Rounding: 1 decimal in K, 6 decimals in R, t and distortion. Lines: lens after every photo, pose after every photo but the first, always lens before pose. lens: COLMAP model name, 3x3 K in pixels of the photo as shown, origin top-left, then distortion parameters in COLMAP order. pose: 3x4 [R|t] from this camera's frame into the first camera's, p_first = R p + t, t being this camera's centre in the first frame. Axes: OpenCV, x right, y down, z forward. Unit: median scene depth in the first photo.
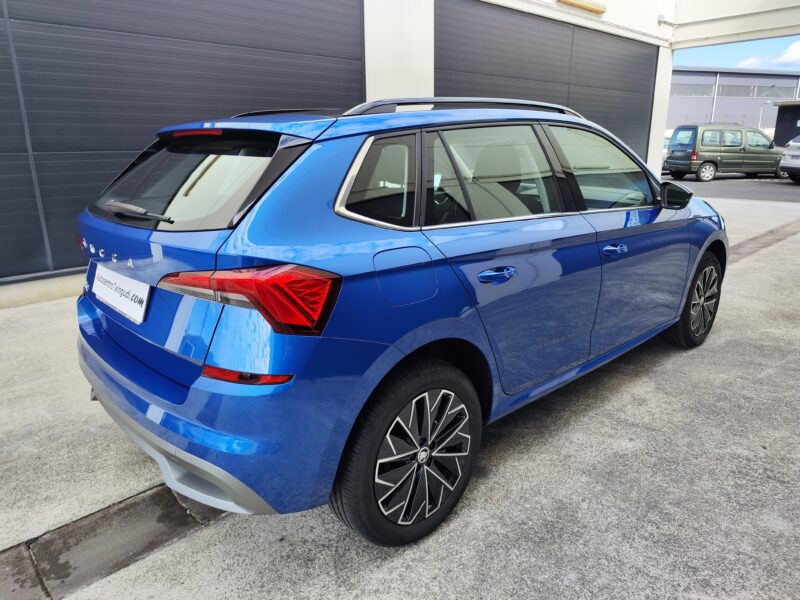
lens RADIAL K [[552.3, 0, 400.0], [0, 552.3, 300.0], [0, 0, 1]] dist [0.051604, -0.041481]
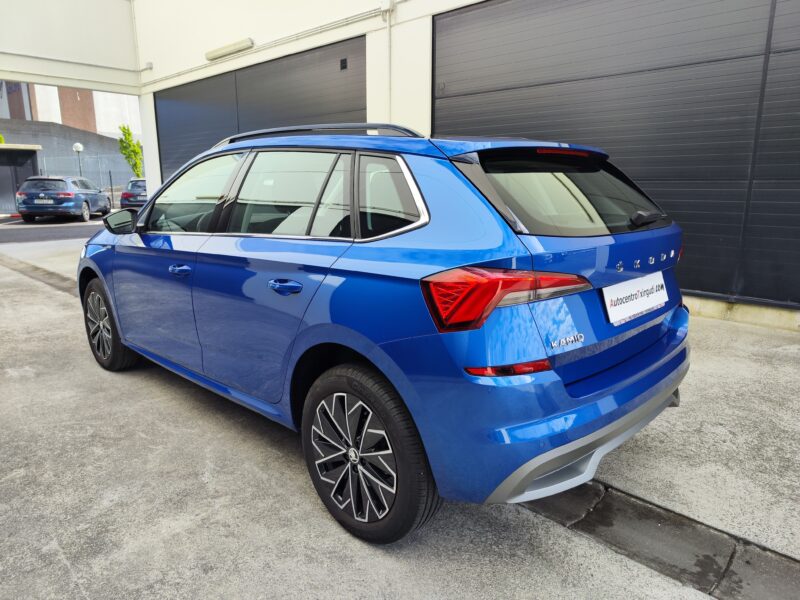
lens RADIAL K [[558.2, 0, 415.2], [0, 558.2, 302.5], [0, 0, 1]] dist [0.041490, -0.040347]
pose [[-0.076343, -0.201565, 0.976495, -1.438651], [0.281090, 0.935280, 0.215034, -0.333416], [-0.956640, 0.290899, -0.014745, 1.347411]]
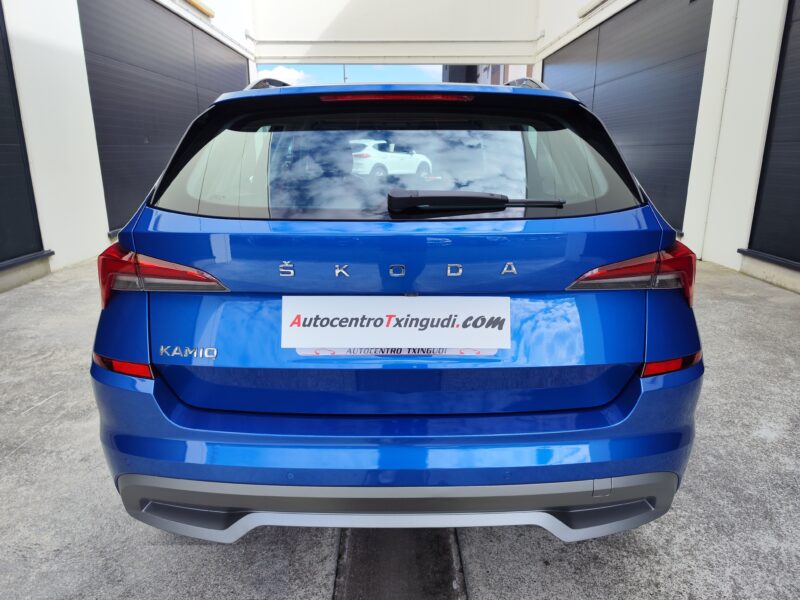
lens RADIAL K [[558.2, 0, 415.2], [0, 558.2, 302.5], [0, 0, 1]] dist [0.041490, -0.040347]
pose [[0.662022, -0.186536, 0.725900, -0.941921], [0.200074, 0.977370, 0.068688, -0.084561], [-0.722286, 0.099761, 0.684362, 0.503081]]
